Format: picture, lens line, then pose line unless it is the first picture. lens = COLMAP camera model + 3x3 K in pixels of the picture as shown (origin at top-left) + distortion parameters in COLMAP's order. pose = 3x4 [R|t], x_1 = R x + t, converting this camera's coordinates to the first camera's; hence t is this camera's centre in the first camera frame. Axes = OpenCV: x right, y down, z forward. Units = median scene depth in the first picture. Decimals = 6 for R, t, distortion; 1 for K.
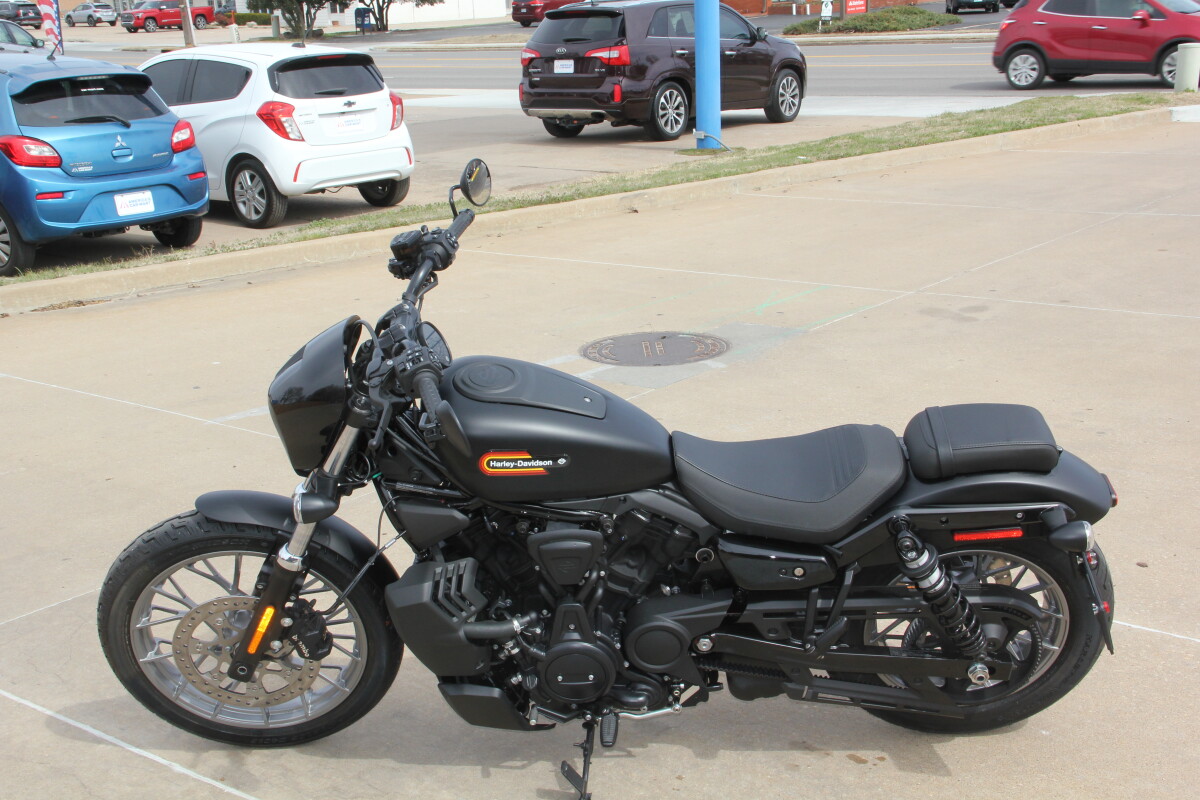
lens RADIAL K [[1479.3, 0, 601.0], [0, 1479.3, 432.3], [0, 0, 1]] dist [0.005300, 0.416184]
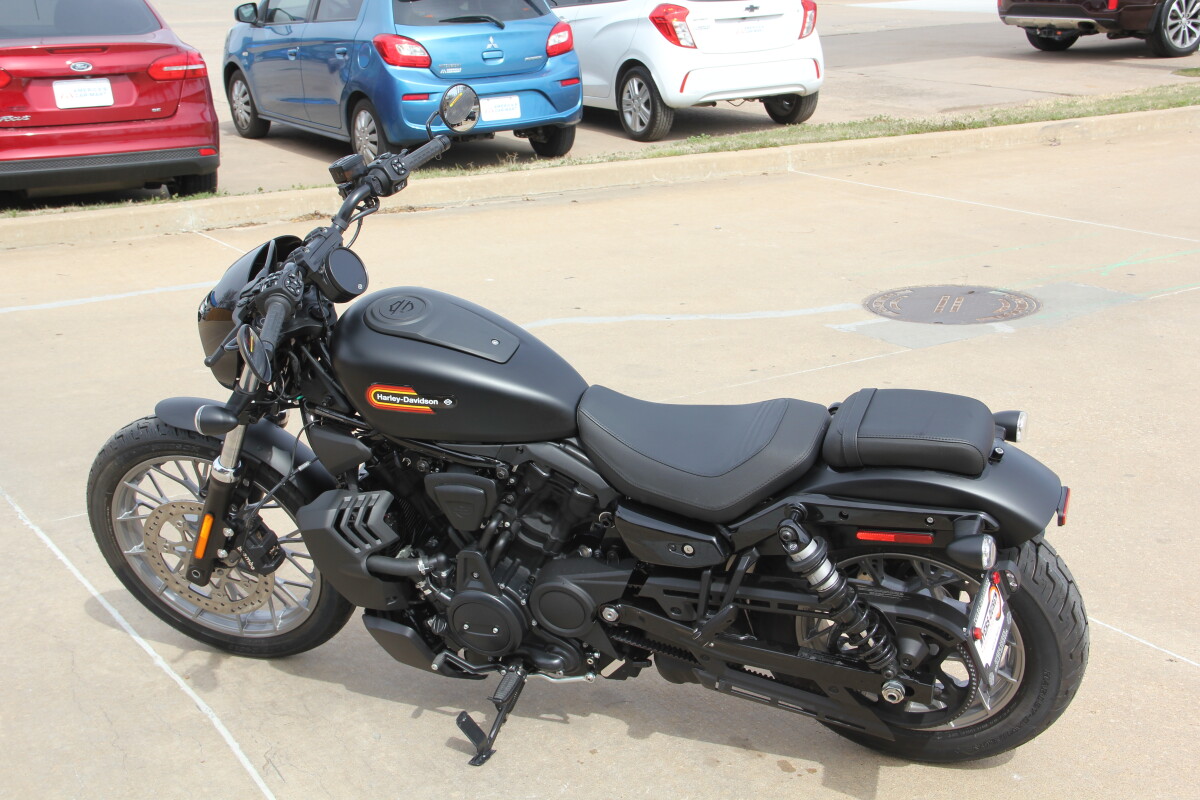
lens RADIAL K [[1643.0, 0, 601.8], [0, 1643.0, 437.4], [0, 0, 1]] dist [0.138774, 0.101208]
pose [[0.943058, 0.114725, -0.312218, 0.346417], [-0.102953, 0.993220, 0.053991, -0.022165], [0.316296, -0.018773, 0.948475, 0.006428]]
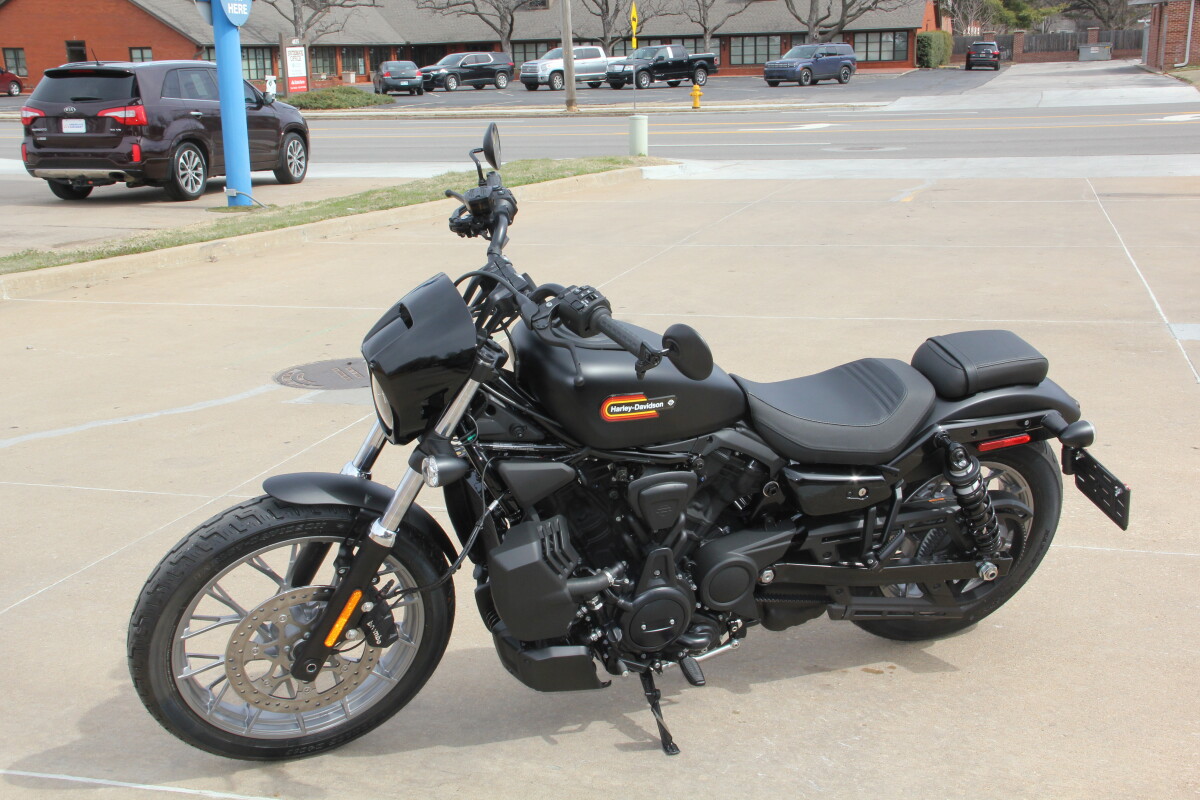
lens RADIAL K [[1401.0, 0, 598.1], [0, 1401.0, 426.2], [0, 0, 1]] dist [0.000559, 0.256927]
pose [[0.925187, -0.080378, 0.370903, -0.366068], [0.097108, 0.994918, -0.026620, 0.047986], [-0.366879, 0.060646, 0.928290, 0.105811]]
